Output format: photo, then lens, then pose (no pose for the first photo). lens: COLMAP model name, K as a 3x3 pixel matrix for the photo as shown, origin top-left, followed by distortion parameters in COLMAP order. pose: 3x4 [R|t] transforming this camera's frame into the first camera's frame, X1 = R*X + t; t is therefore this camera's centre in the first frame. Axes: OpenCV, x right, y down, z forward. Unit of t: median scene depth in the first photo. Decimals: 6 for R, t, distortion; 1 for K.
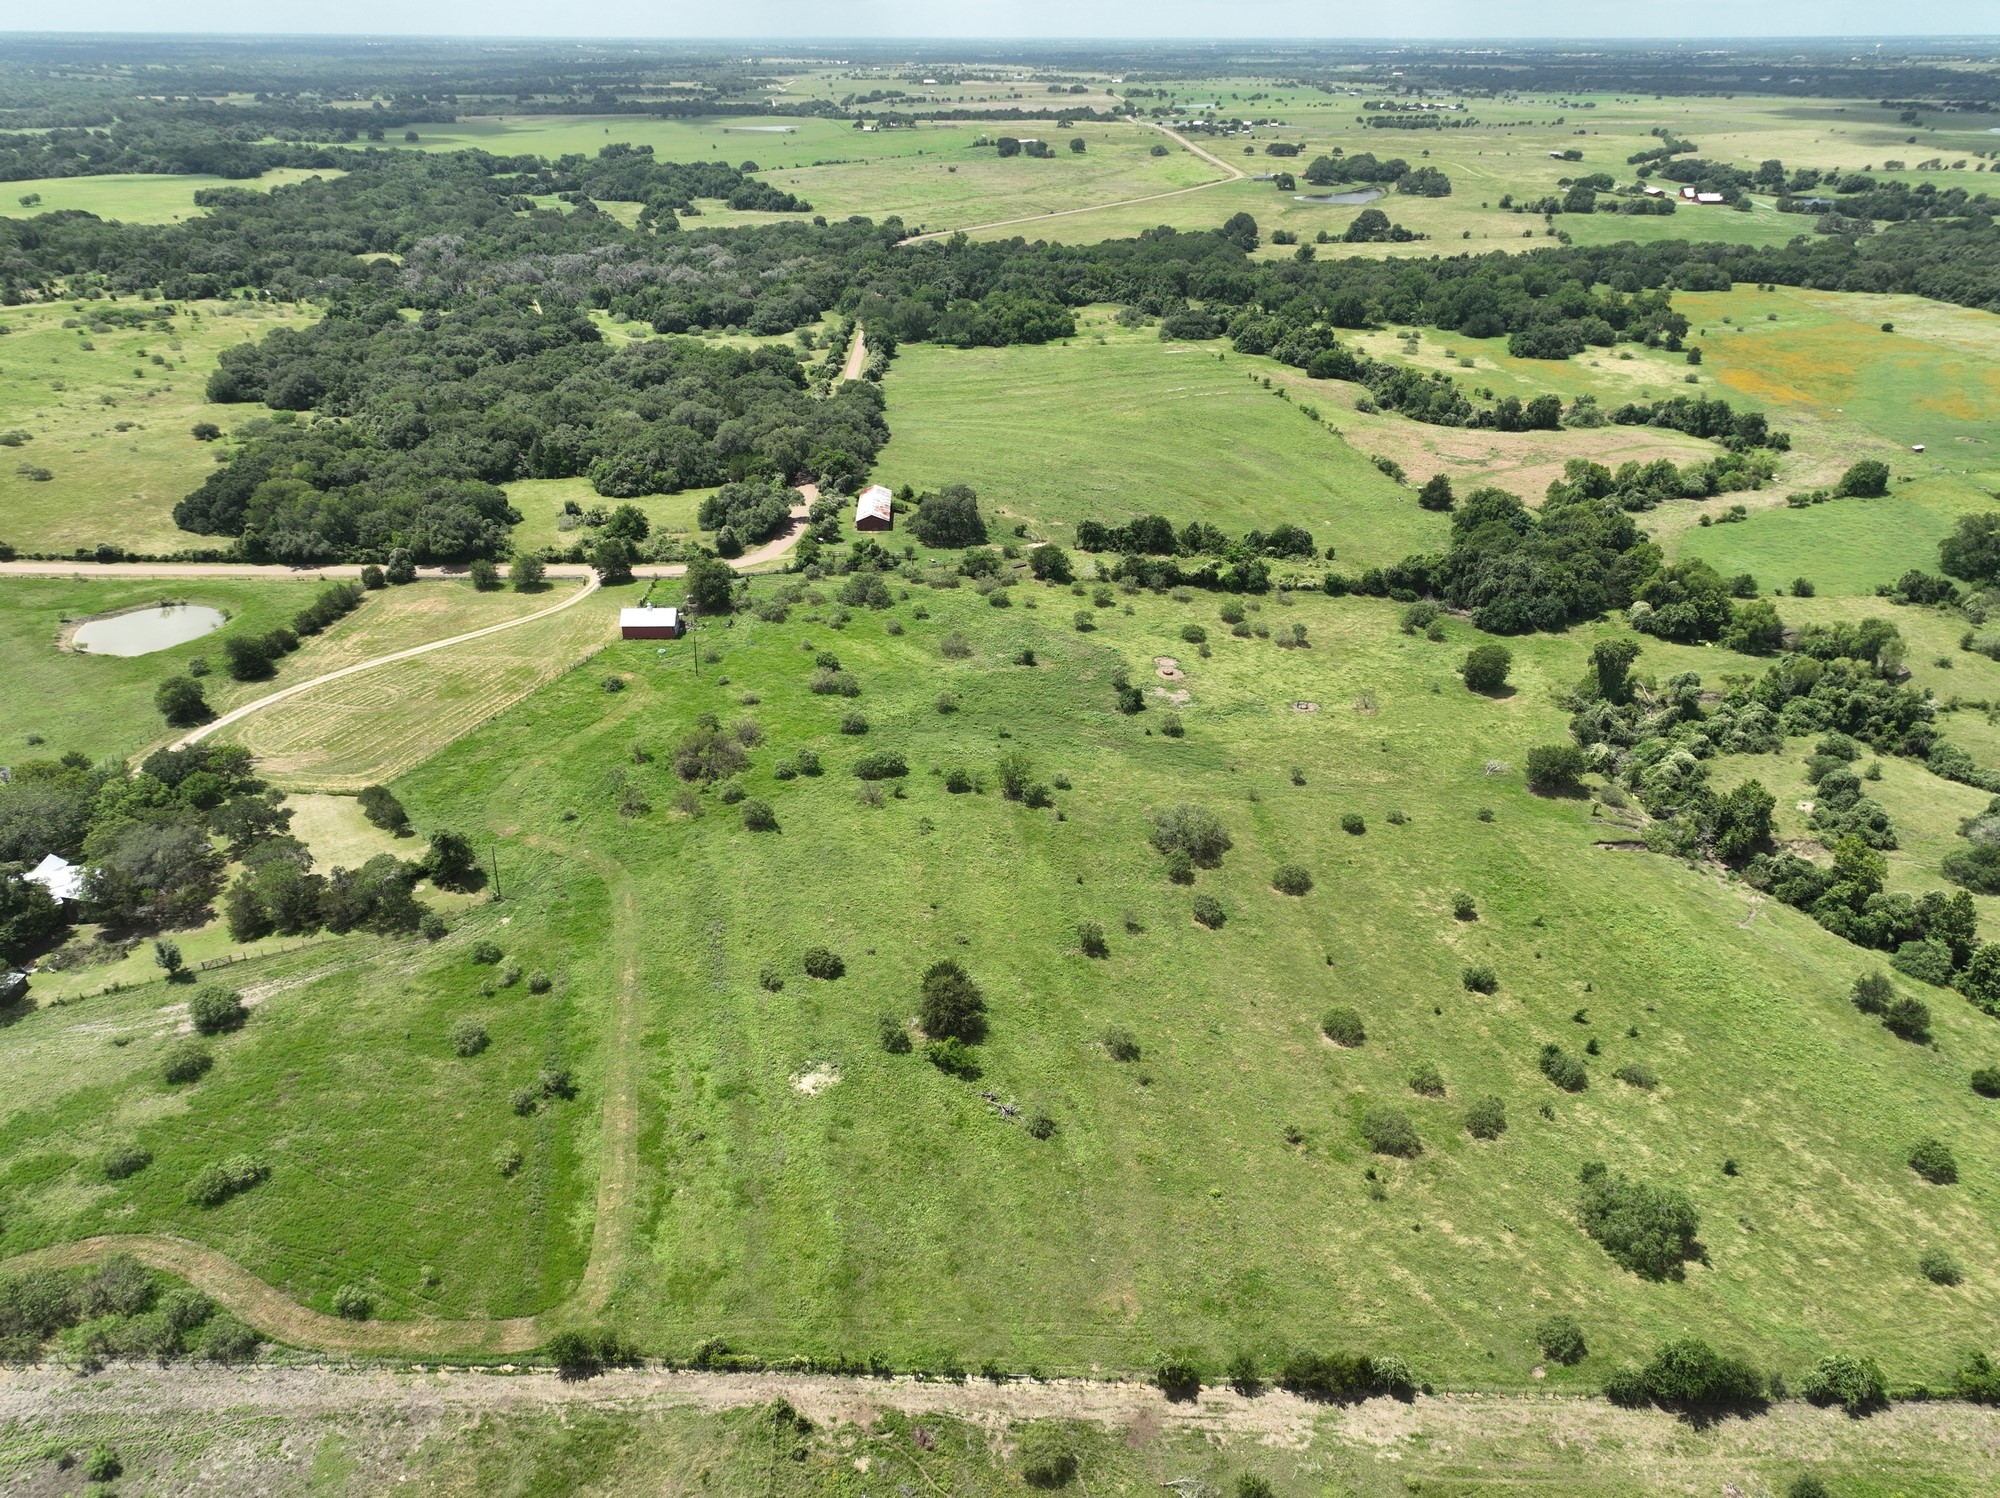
lens RADIAL K [[1400.1, 0, 1007.6], [0, 1400.1, 746.7], [0, 0, 1]] dist [-0.004229, 0.026963]
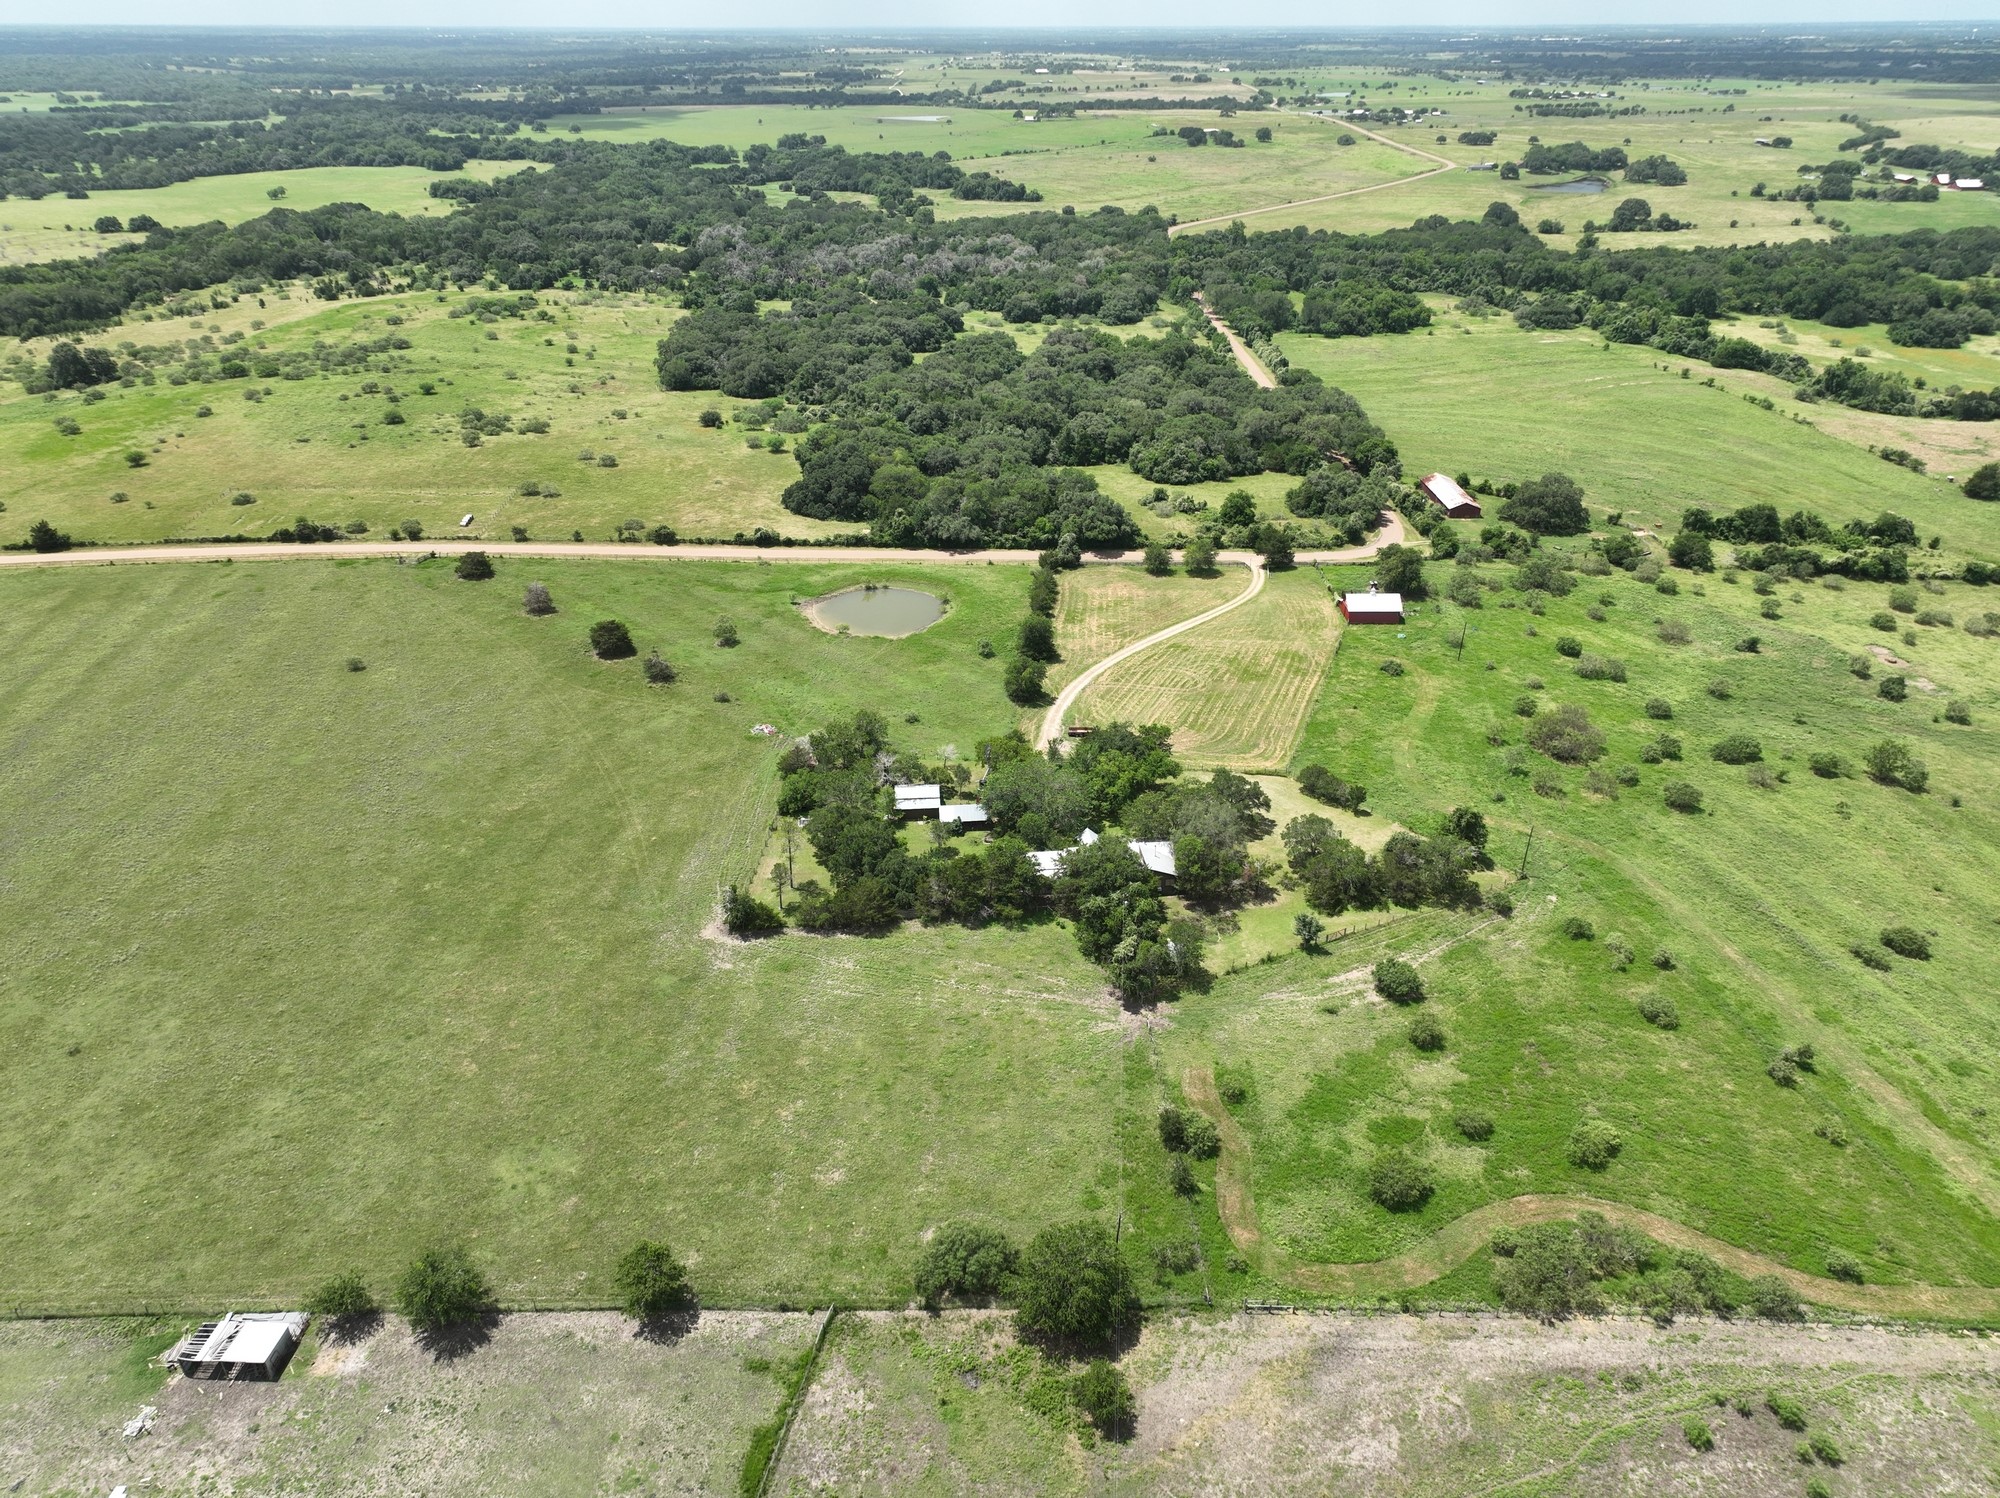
lens RADIAL K [[1400.1, 0, 1004.4], [0, 1400.1, 746.5], [0, 0, 1]] dist [-0.004229, 0.026963]
pose [[0.999739, 0.008139, -0.021363, -0.186844], [-0.008009, 0.999949, 0.006149, 0.002744], [0.021412, -0.005976, 0.999753, -0.006425]]
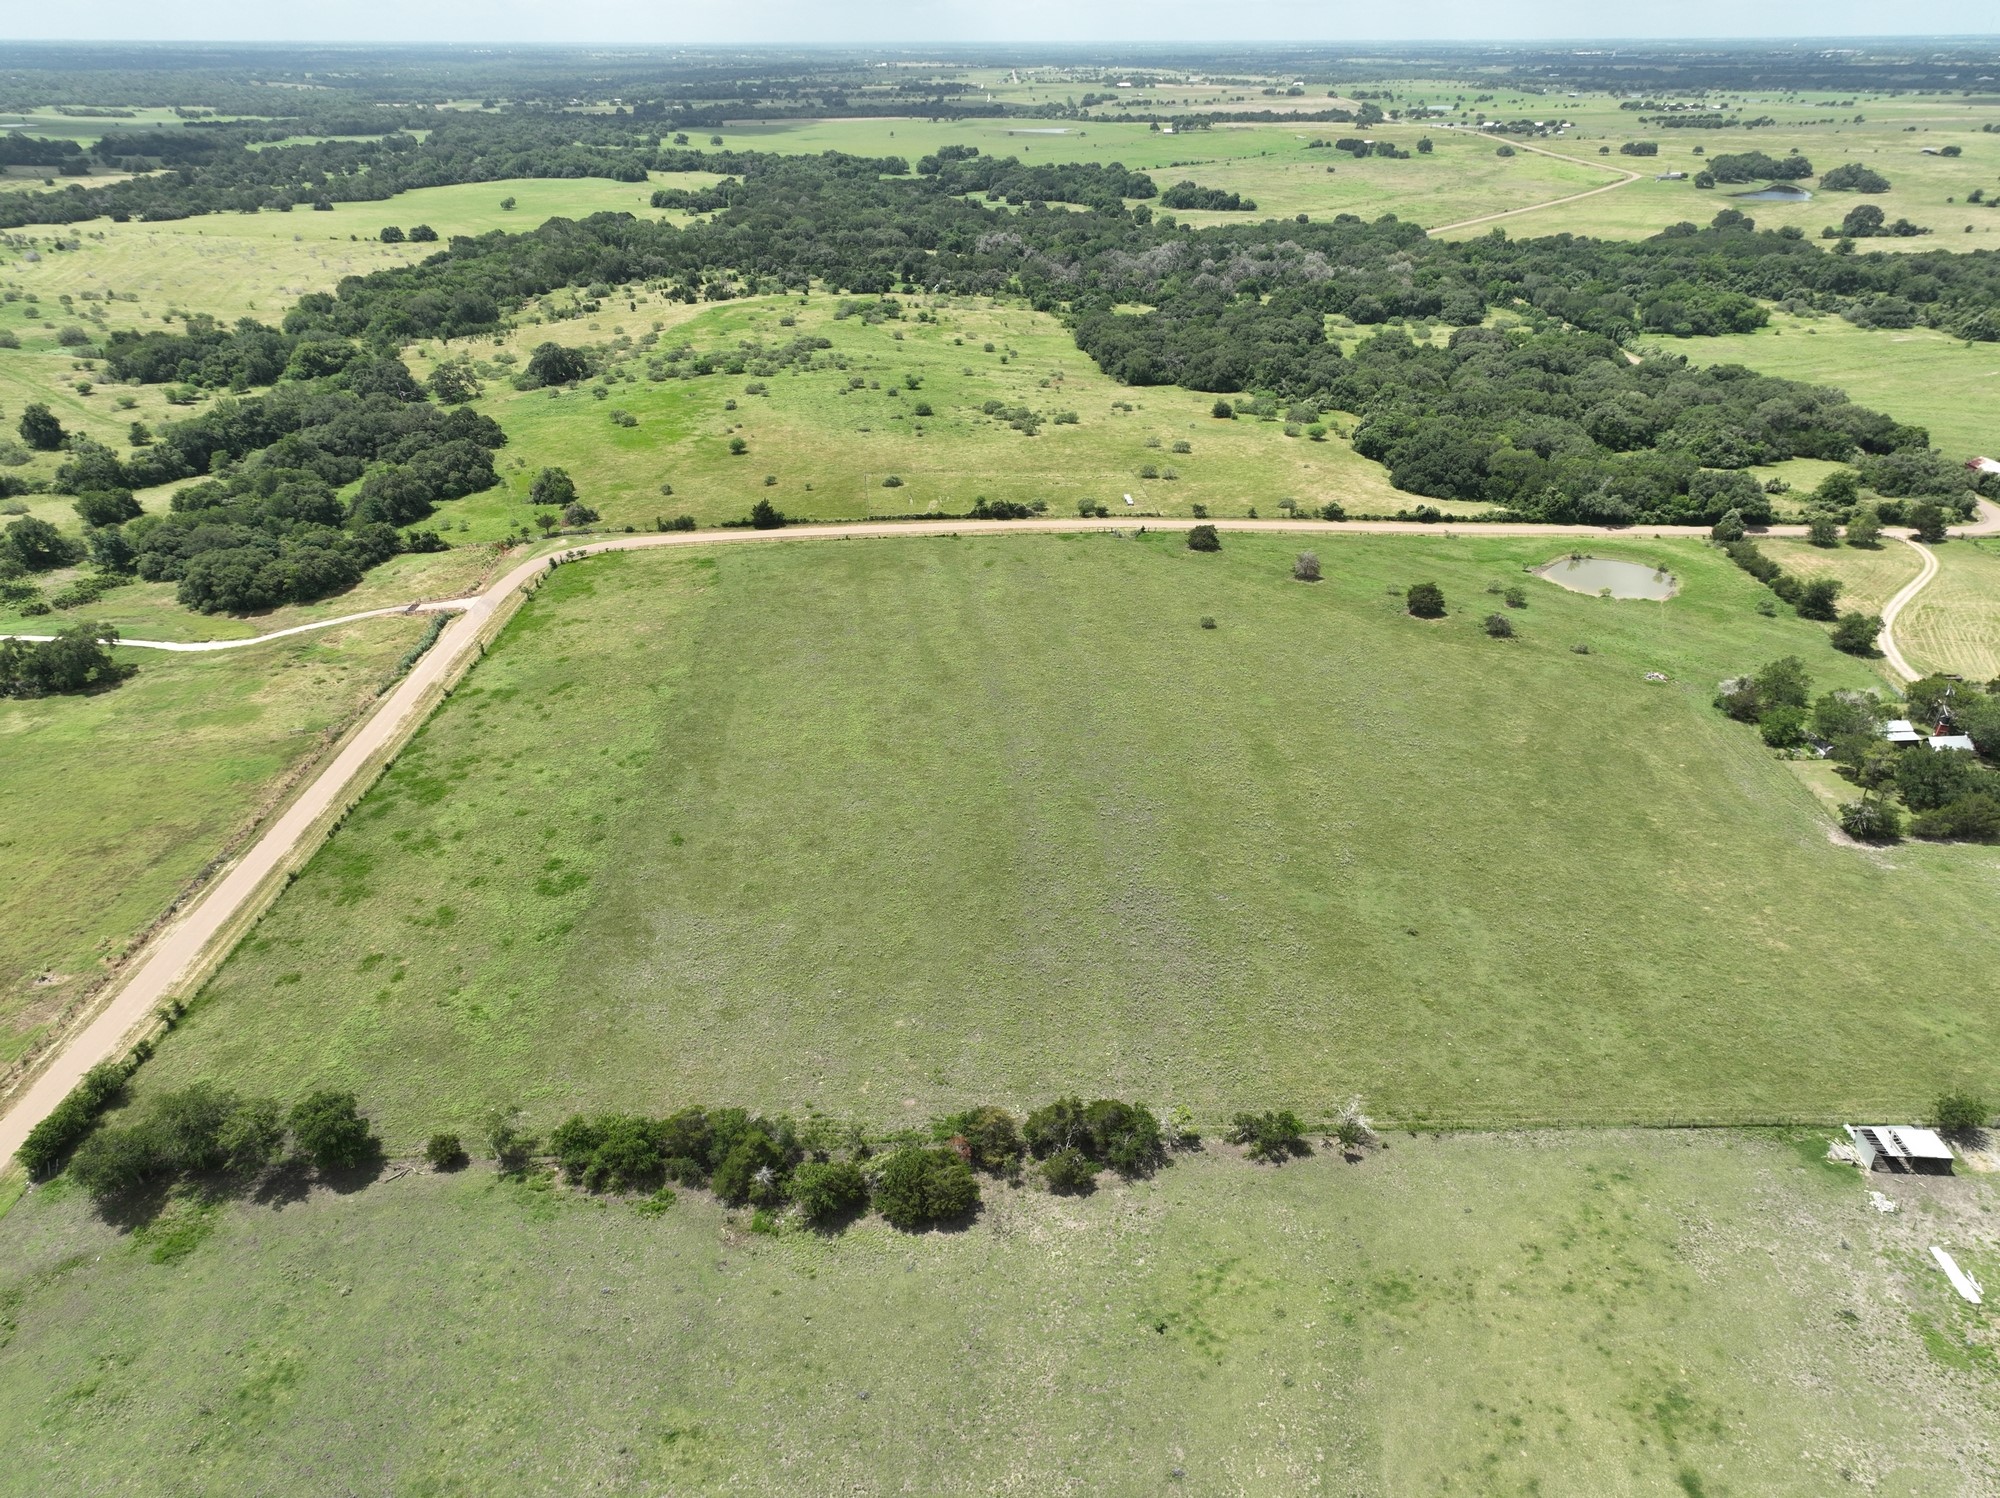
lens RADIAL K [[1400.1, 0, 997.6], [0, 1400.1, 752.9], [0, 0, 1]] dist [-0.004229, 0.026963]
pose [[0.999755, 0.007737, -0.020715, -0.400610], [-0.007708, 0.999969, 0.001487, 0.020625], [0.020726, -0.001327, 0.999784, -0.041382]]
